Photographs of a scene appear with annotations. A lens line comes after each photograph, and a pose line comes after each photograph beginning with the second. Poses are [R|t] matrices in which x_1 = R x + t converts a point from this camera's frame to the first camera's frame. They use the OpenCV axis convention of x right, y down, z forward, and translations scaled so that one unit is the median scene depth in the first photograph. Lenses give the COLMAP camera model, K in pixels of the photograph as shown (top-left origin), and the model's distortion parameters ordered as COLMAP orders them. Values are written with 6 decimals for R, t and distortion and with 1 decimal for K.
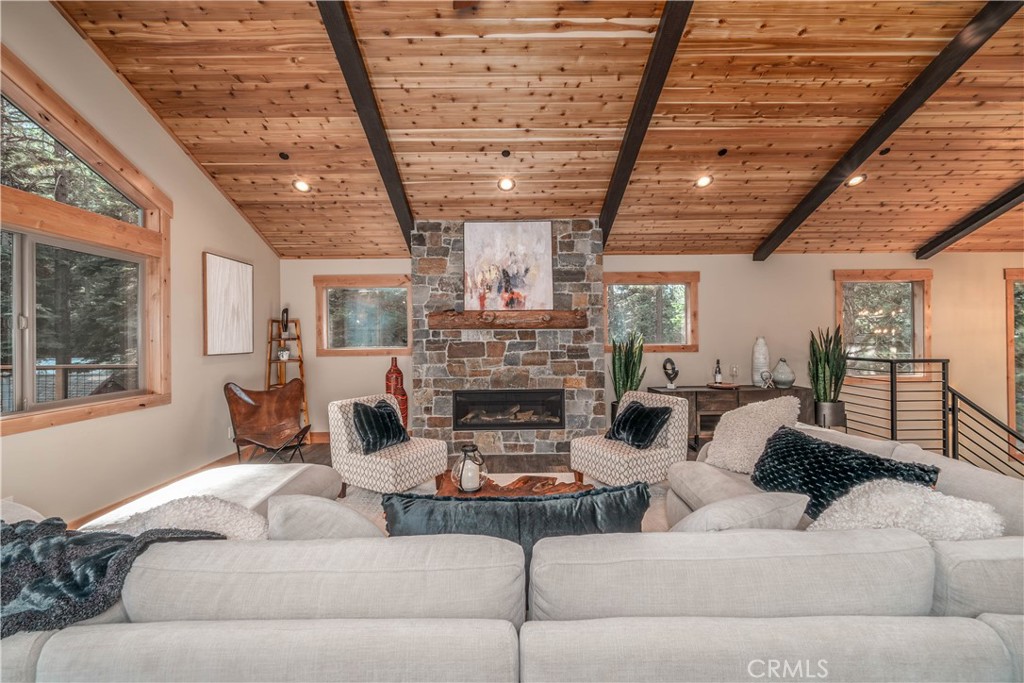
lens RADIAL K [[407.0, 0, 532.9], [0, 407.0, 335.8], [0, 0, 1]] dist [-0.003985, -0.000274]
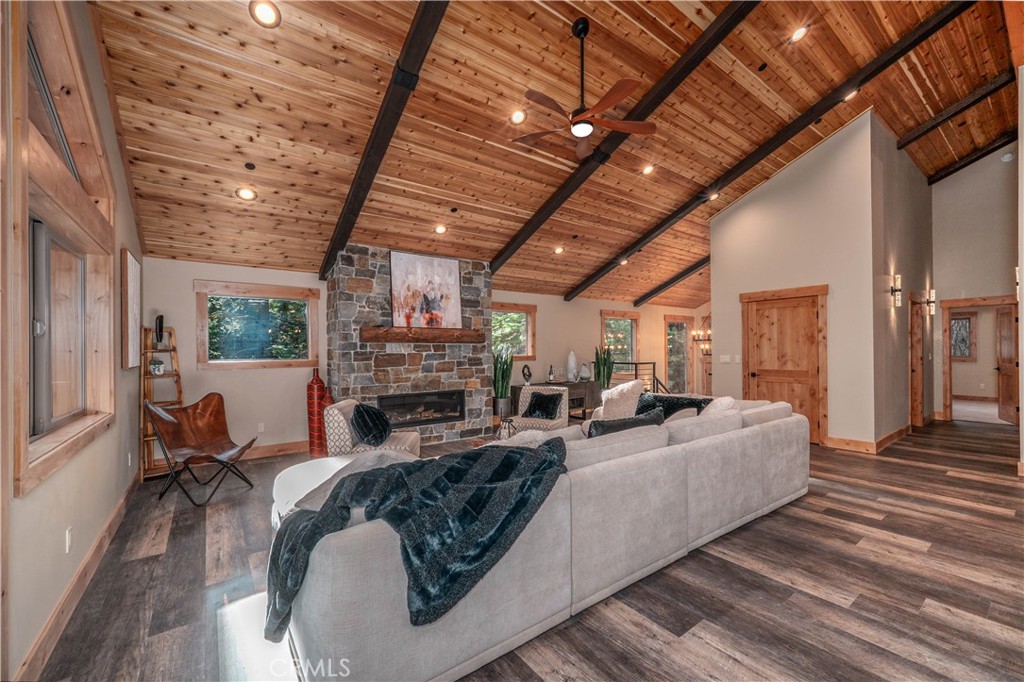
lens RADIAL K [[389.8, 0, 516.3], [0, 389.8, 347.1], [0, 0, 1]] dist [-0.000154, -0.000094]
pose [[0.823485, 0.008528, 0.567275, -0.501759], [-0.004379, 0.999953, -0.008677, 0.004923], [-0.567322, 0.004661, 0.823483, -0.124731]]
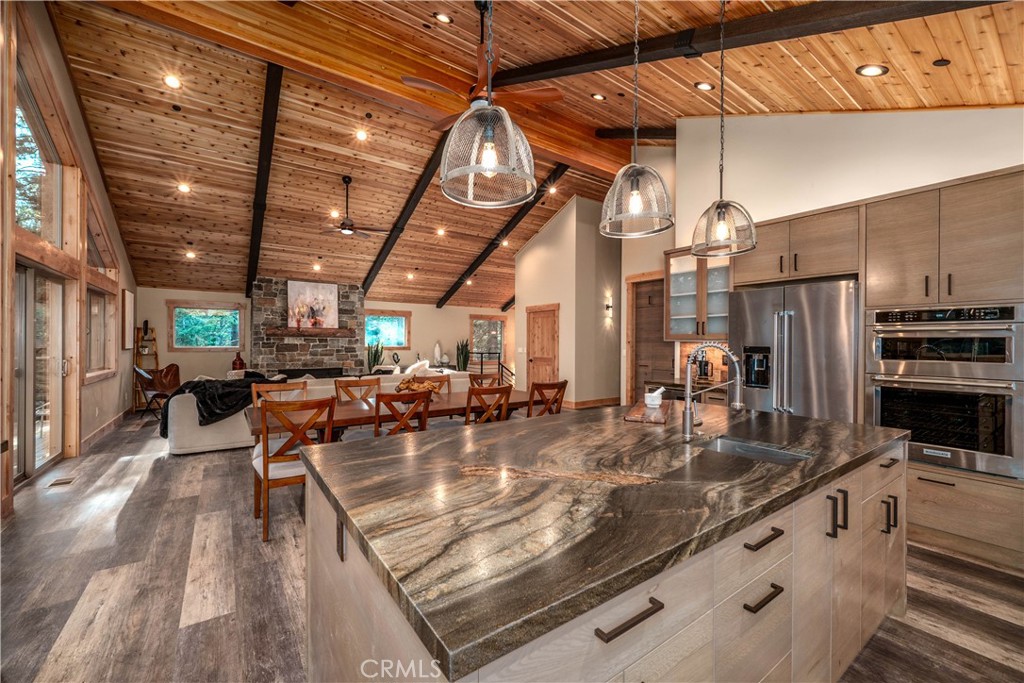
lens RADIAL K [[391.9, 0, 516.1], [0, 391.9, 341.5], [0, 0, 1]] dist [-0.002285, -0.000392]
pose [[0.839124, 0.016929, 0.543677, -0.261152], [-0.015733, 0.999853, -0.006850, 0.000790], [-0.543713, -0.002806, 0.839267, -1.104828]]
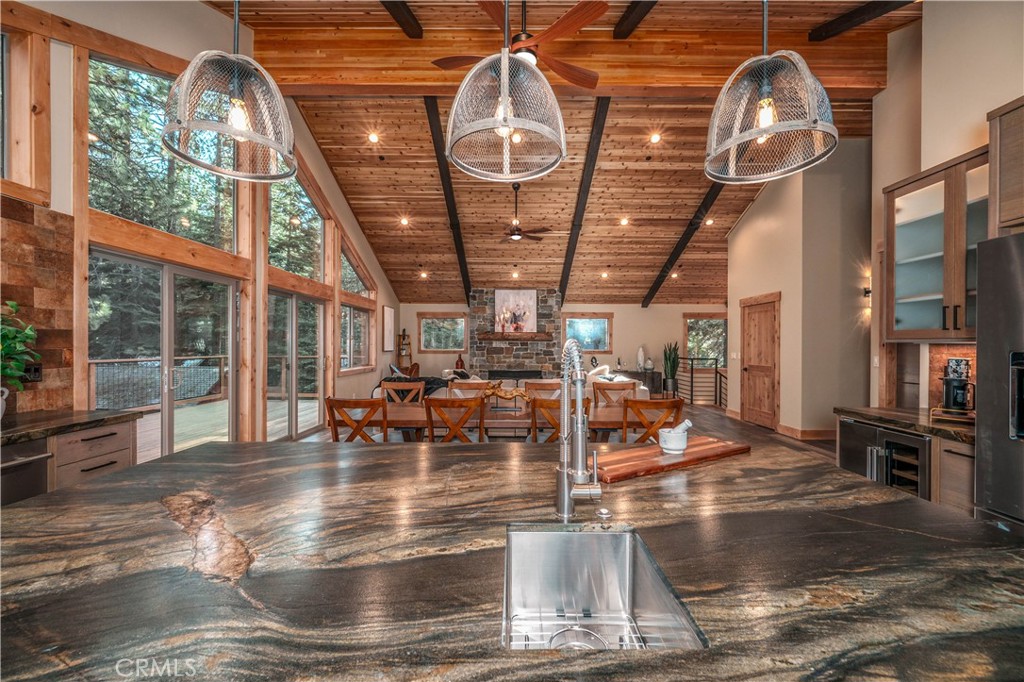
lens RADIAL K [[409.9, 0, 535.8], [0, 409.9, 346.6], [0, 0, 1]] dist [0.000141, -0.000141]
pose [[0.999554, 0.015163, -0.025746, 0.098849], [-0.015007, 0.999868, 0.006230, -0.002956], [0.025837, -0.005841, 0.999649, -1.093014]]
